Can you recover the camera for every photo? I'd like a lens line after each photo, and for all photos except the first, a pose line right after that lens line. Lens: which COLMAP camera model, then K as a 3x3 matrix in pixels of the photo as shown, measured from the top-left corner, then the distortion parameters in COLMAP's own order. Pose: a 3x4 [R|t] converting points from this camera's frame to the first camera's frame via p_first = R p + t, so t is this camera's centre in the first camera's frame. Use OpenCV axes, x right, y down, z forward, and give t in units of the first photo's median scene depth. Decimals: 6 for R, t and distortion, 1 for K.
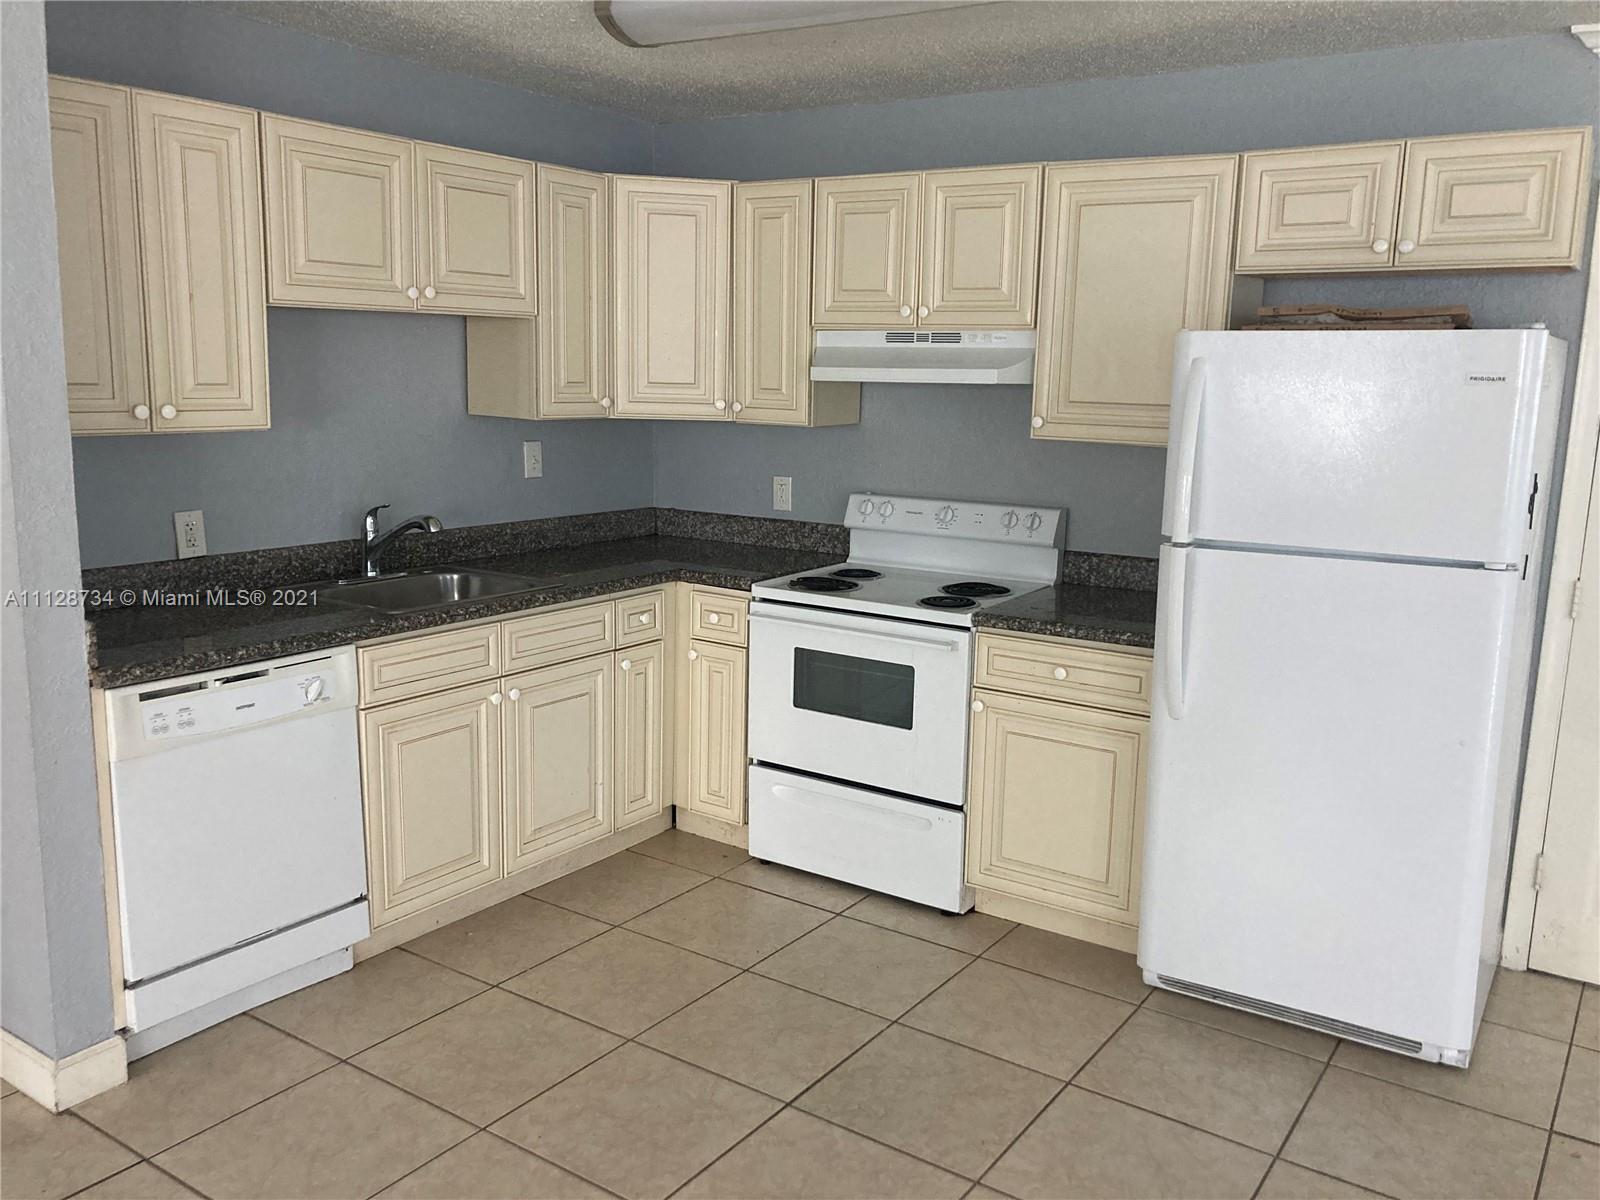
lens RADIAL K [[1309.2, 0, 799.4], [0, 1309.2, 597.9], [0, 0, 1]] dist [-0.002498, -0.007023]
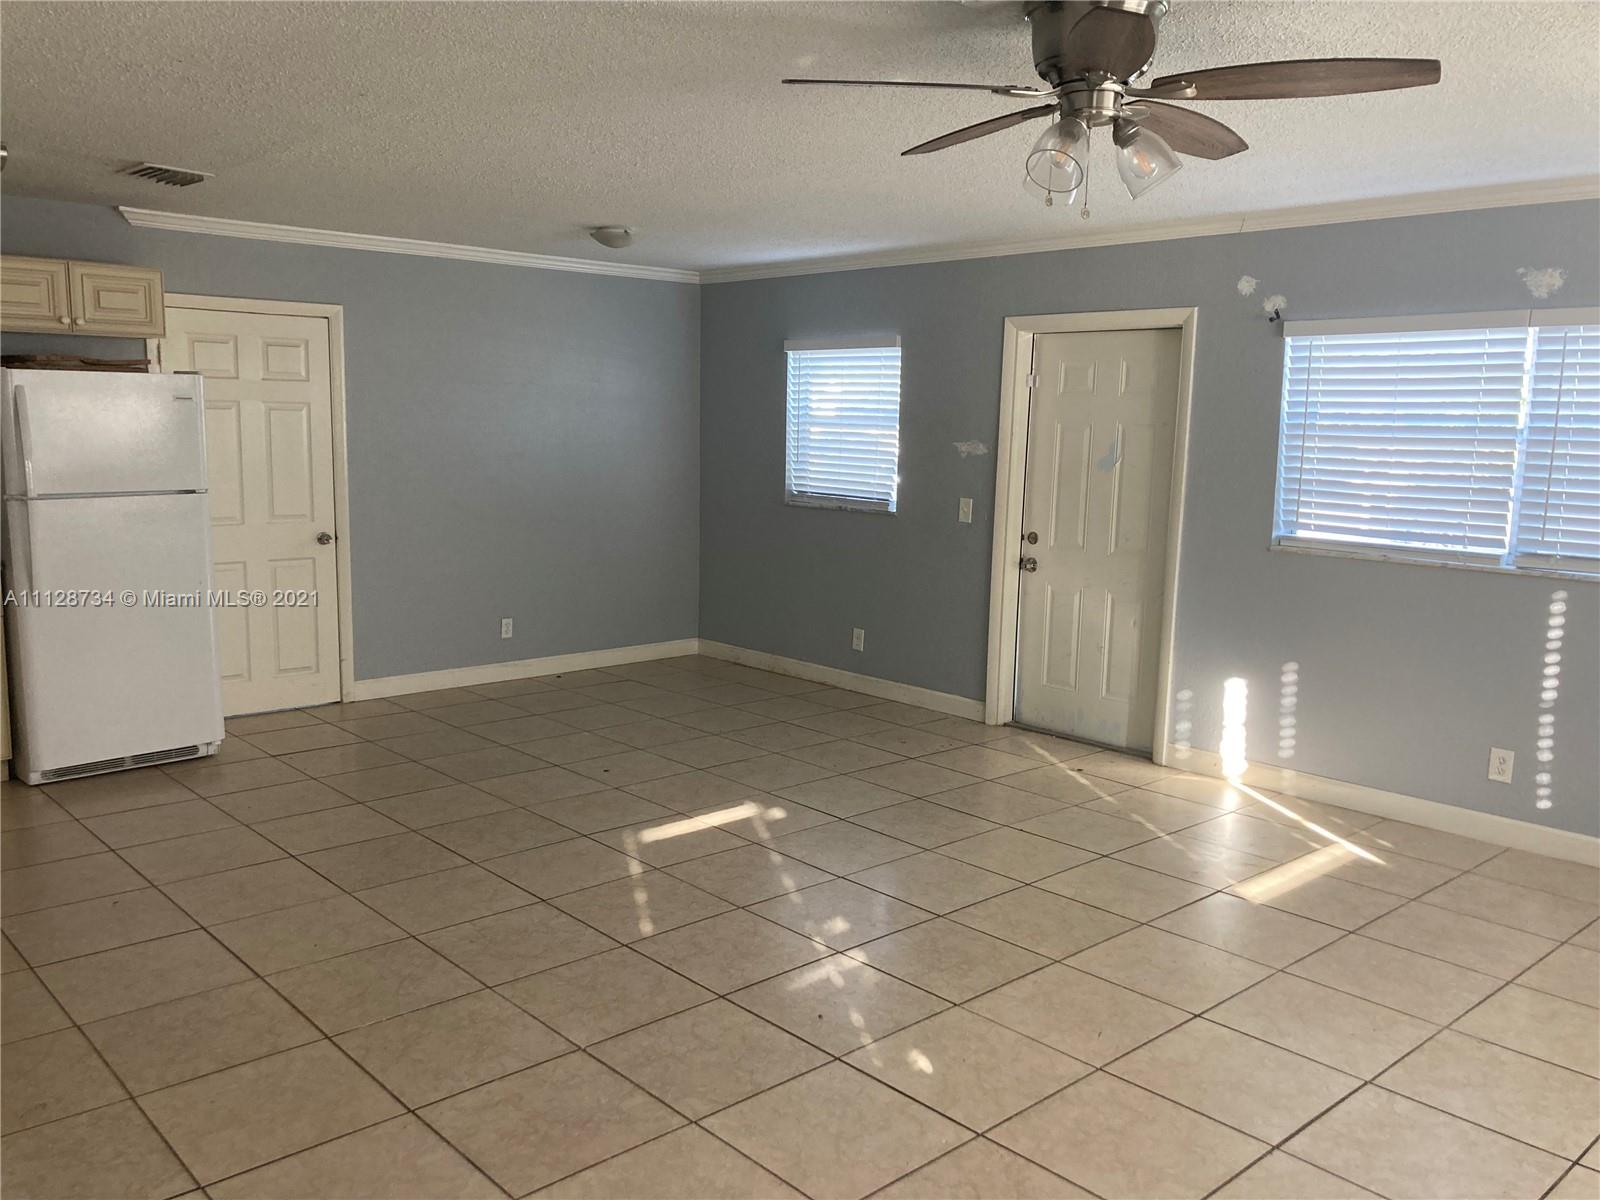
lens RADIAL K [[1309.2, 0, 799.6], [0, 1309.2, 602.6], [0, 0, 1]] dist [-0.002498, -0.007023]
pose [[0.224621, -0.146867, 0.963315, -1.071062], [0.152768, 0.981660, 0.114042, 0.048561], [-0.962397, 0.121548, 0.242938, -0.311553]]
